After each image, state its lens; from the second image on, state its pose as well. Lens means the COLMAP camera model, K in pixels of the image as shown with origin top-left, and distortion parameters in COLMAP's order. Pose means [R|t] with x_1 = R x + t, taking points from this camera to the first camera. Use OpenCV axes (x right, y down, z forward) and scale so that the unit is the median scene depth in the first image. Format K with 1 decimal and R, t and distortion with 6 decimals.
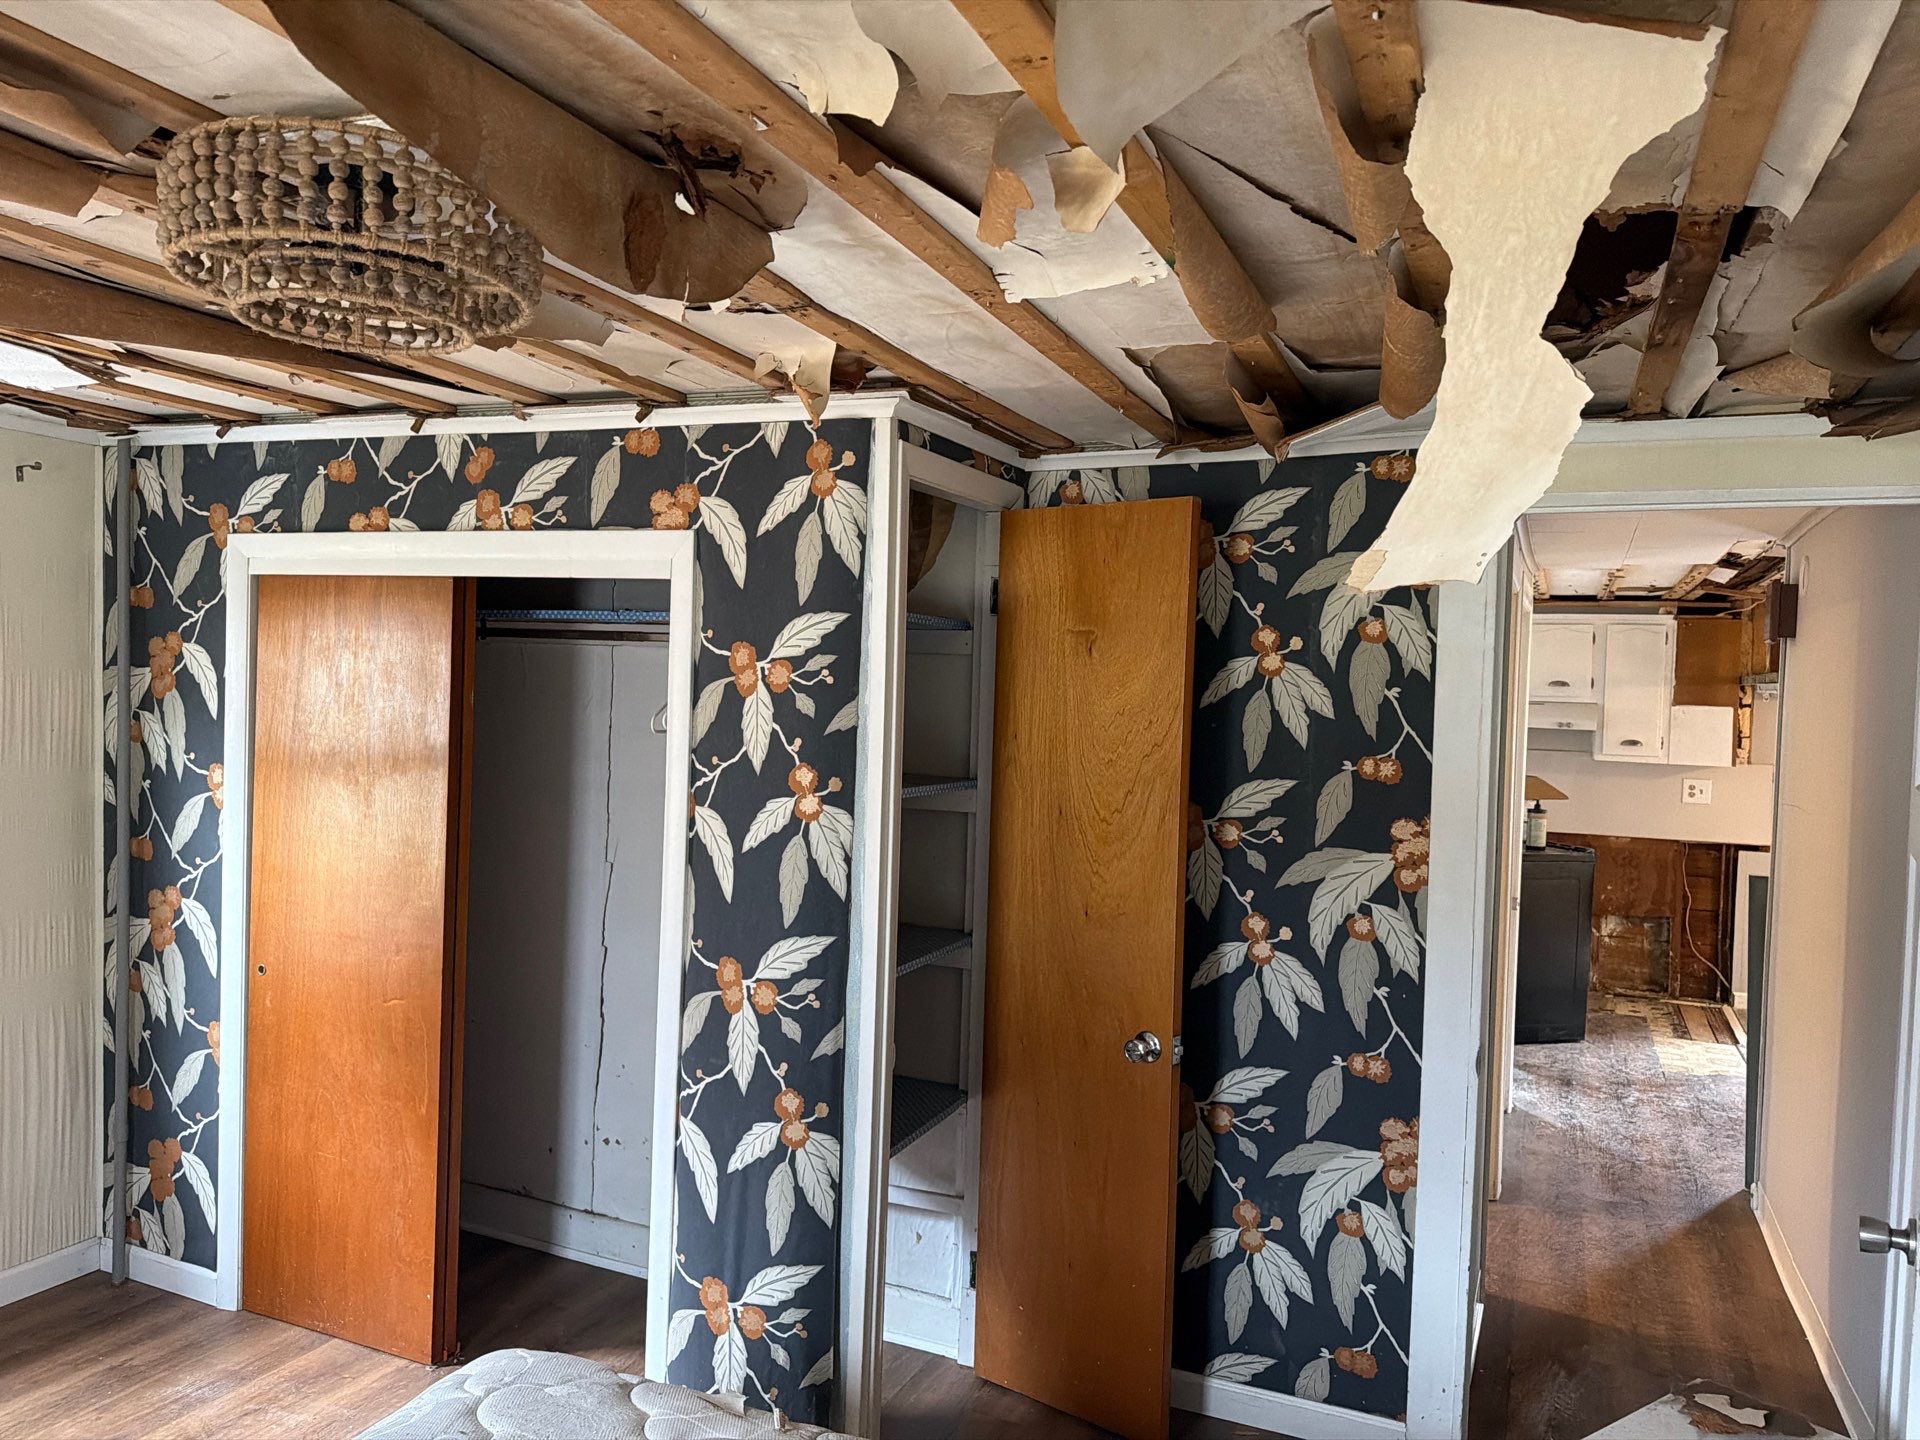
lens RADIAL K [[1331.0, 0, 956.2], [0, 1331.0, 721.0], [0, 0, 1]] dist [0.121913, -0.207106]
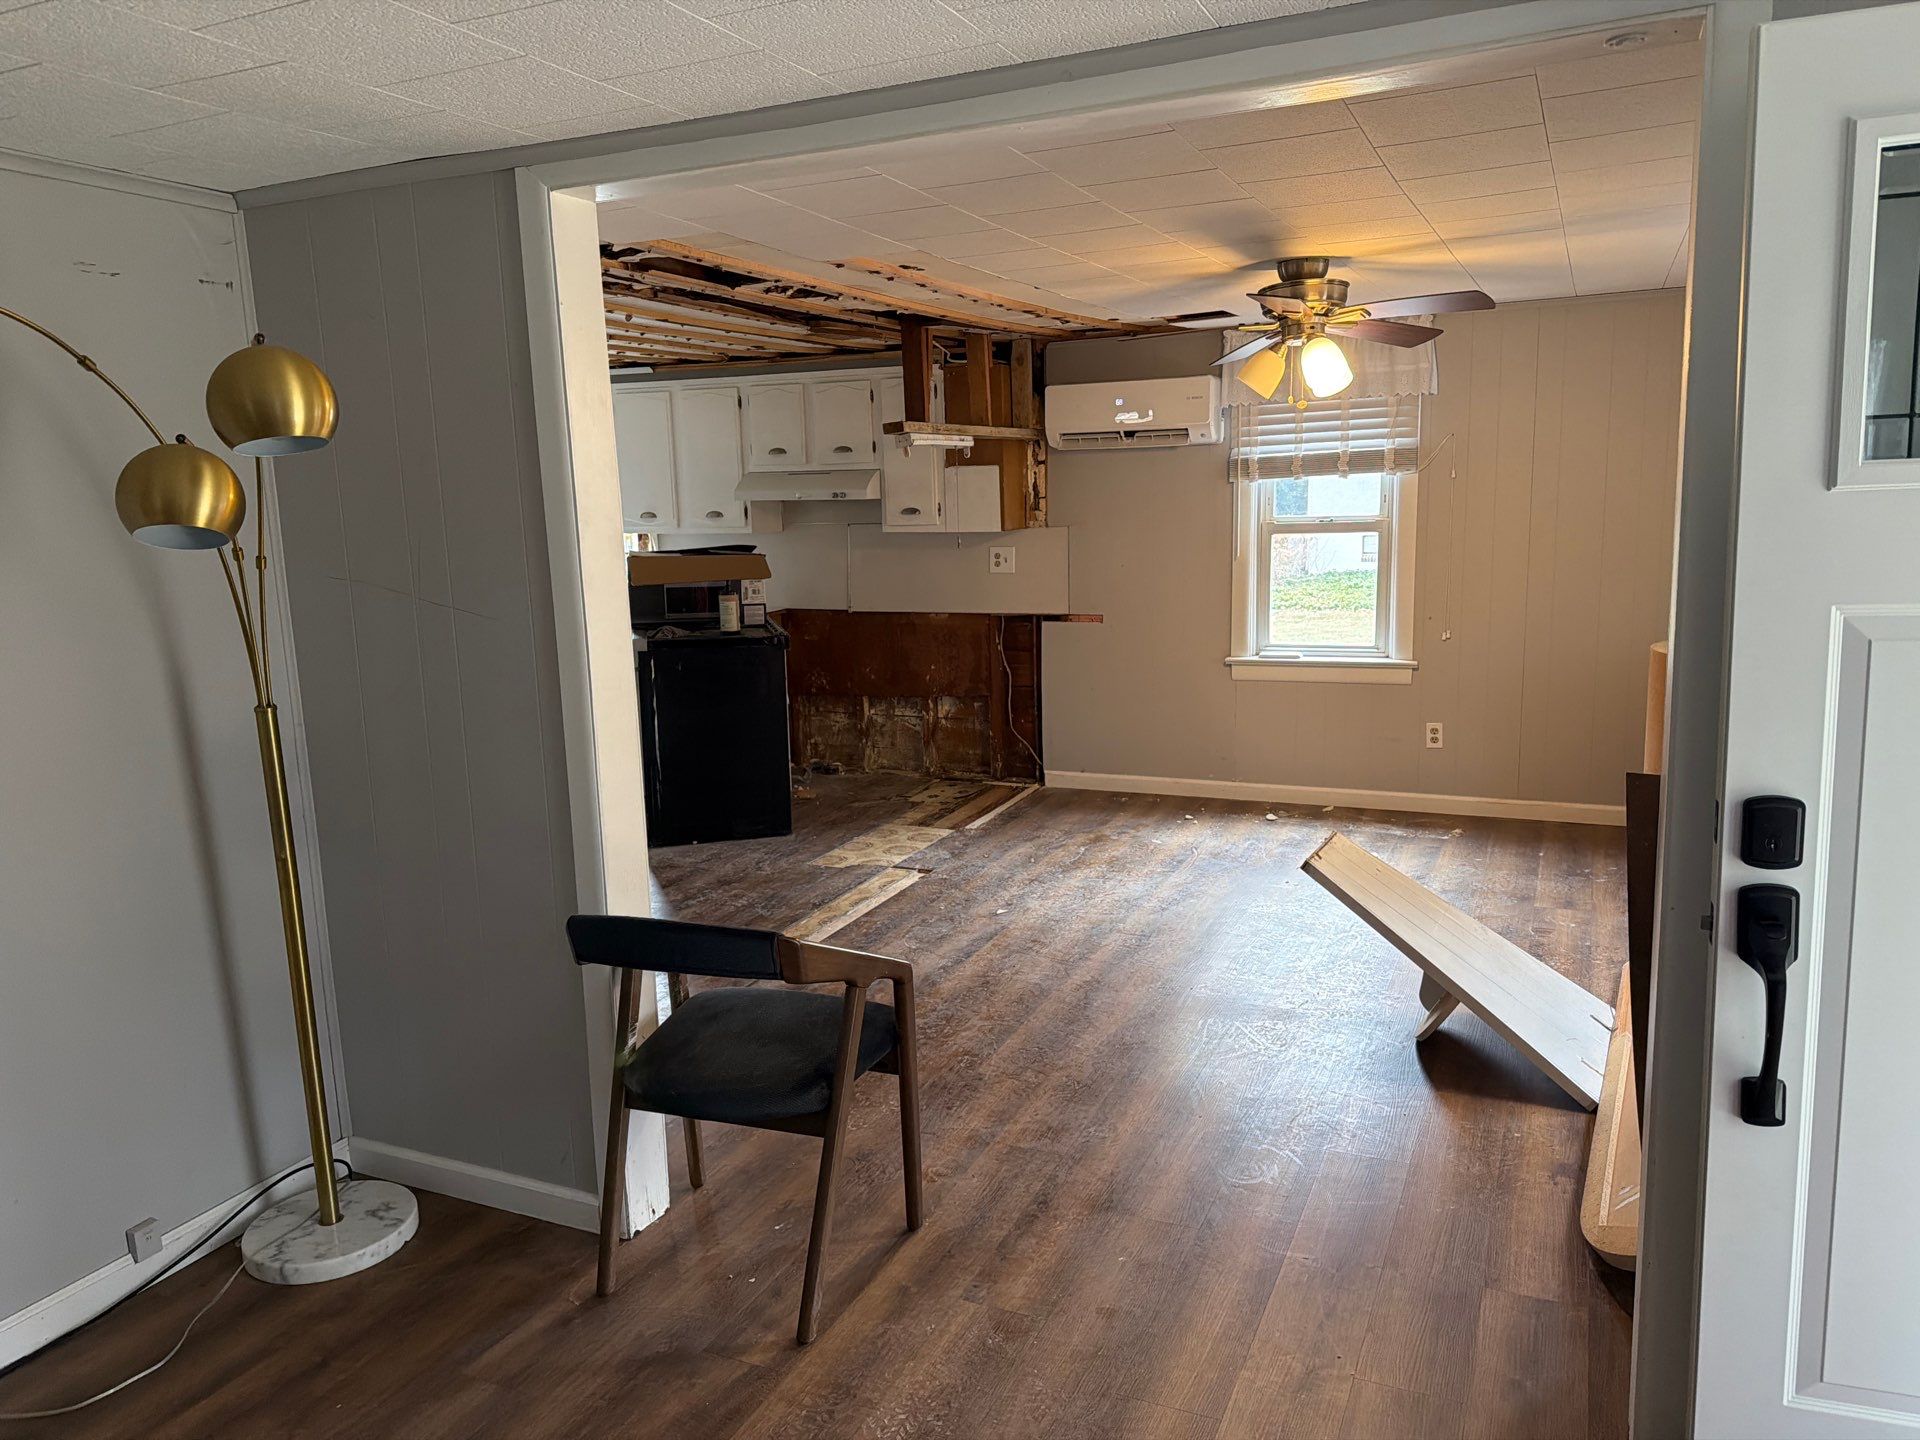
lens RADIAL K [[1326.6, 0, 953.4], [0, 1326.6, 714.5], [0, 0, 1]] dist [0.206511, -0.202852]
pose [[0.997888, -0.055463, -0.033799, 0.351191], [0.059838, 0.987428, 0.146309, 0.013845], [0.025259, -0.148023, 0.988661, 0.053909]]
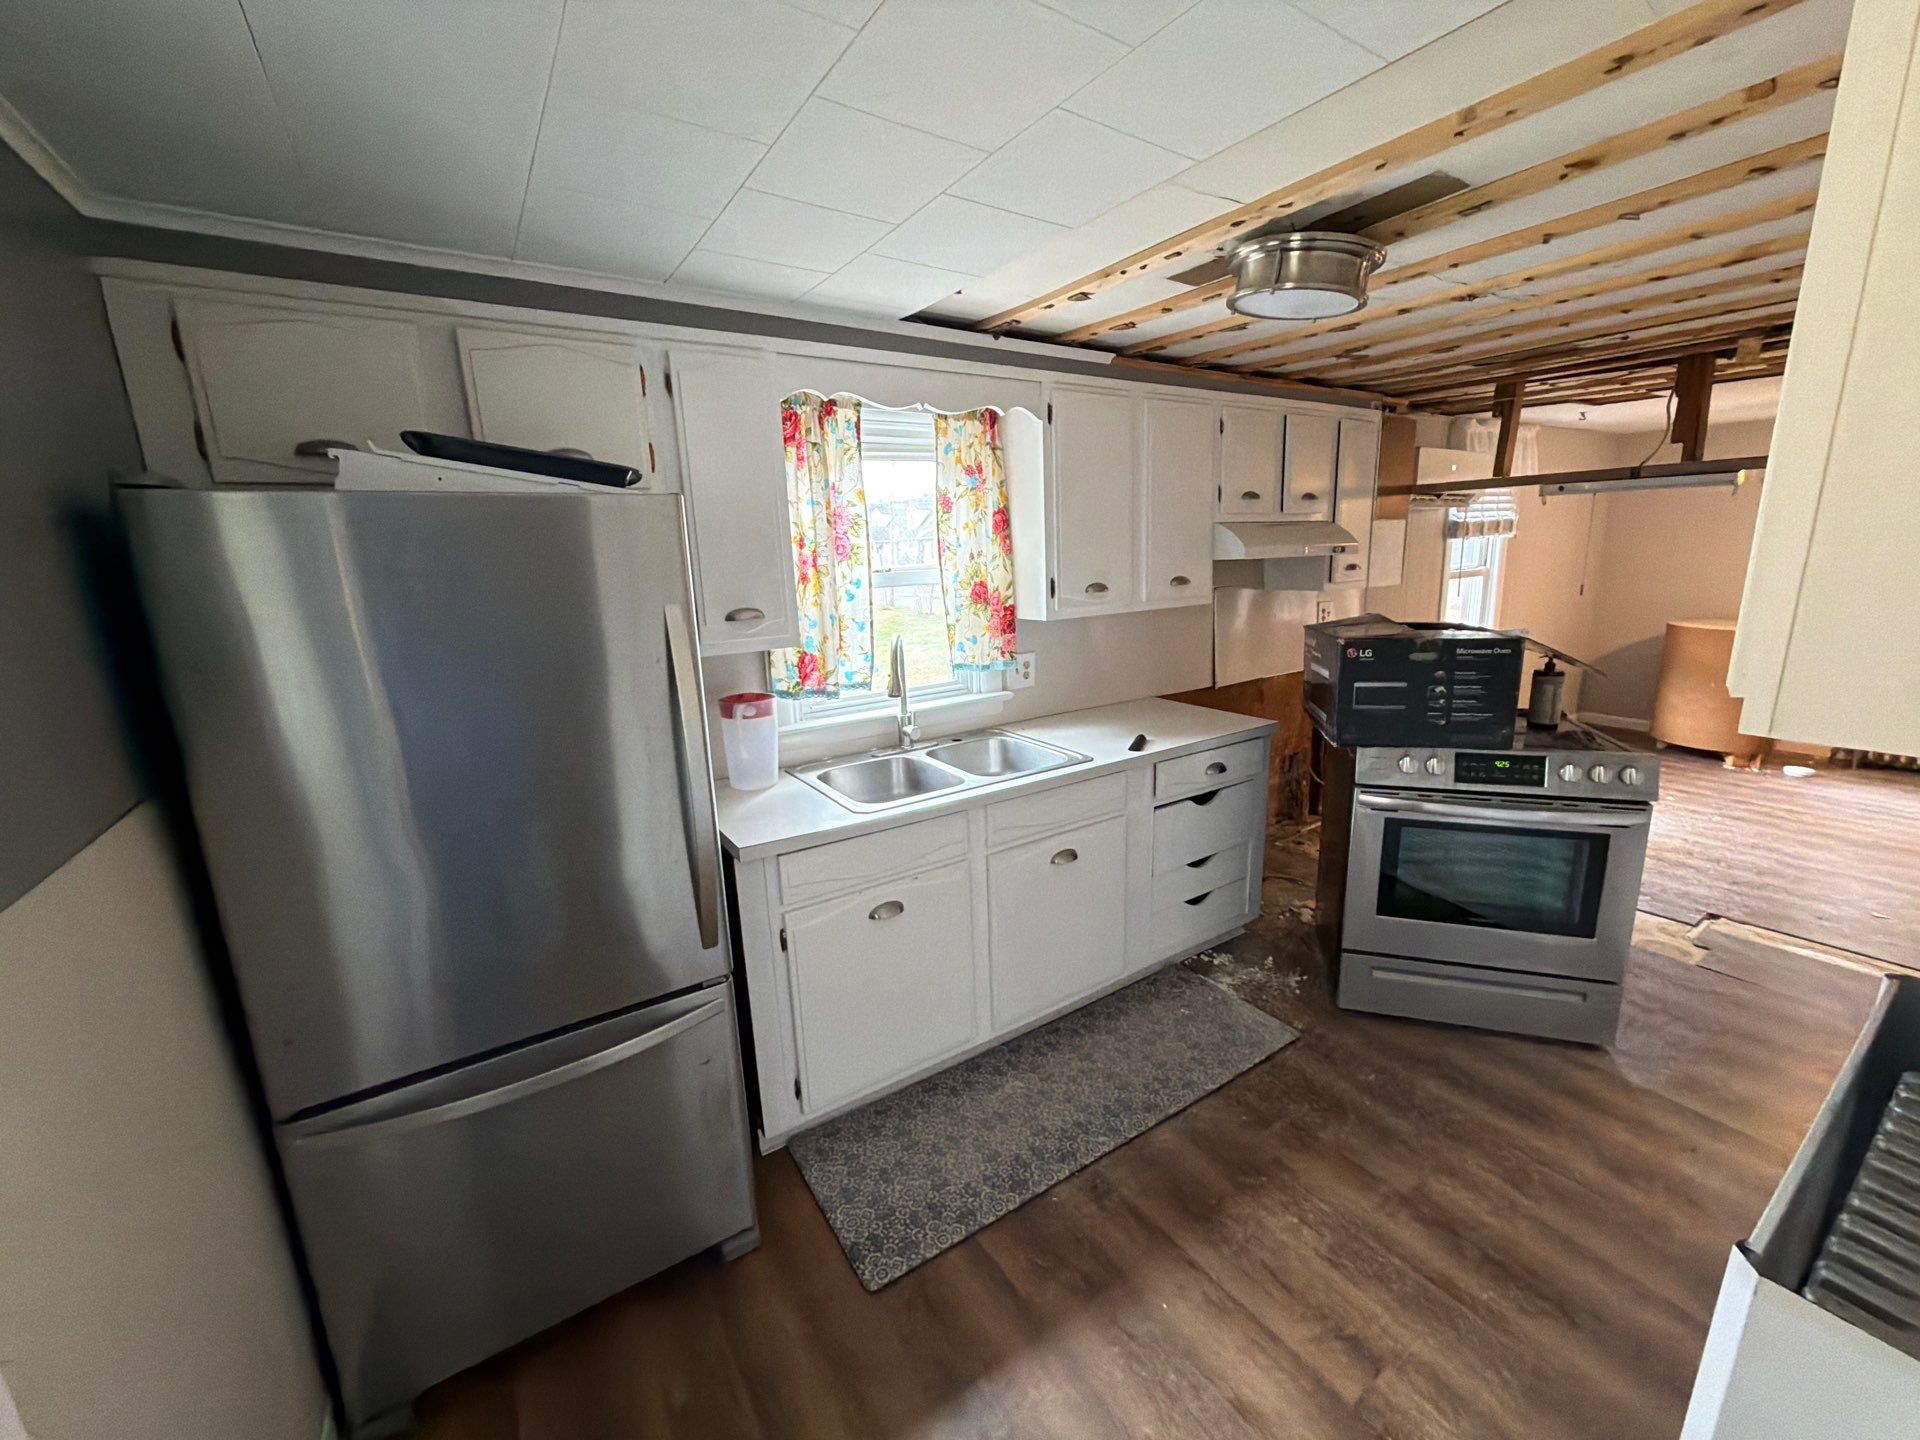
lens RADIAL K [[766.9, 0, 960.0], [0, 766.9, 720.0], [0, 0, 1]] dist [0.000199, 0.000093]
pose [[0.540027, -0.237524, 0.807436, -0.028801], [0.072278, 0.968896, 0.236679, -0.014284], [-0.838538, -0.069454, 0.540398, 0.599531]]
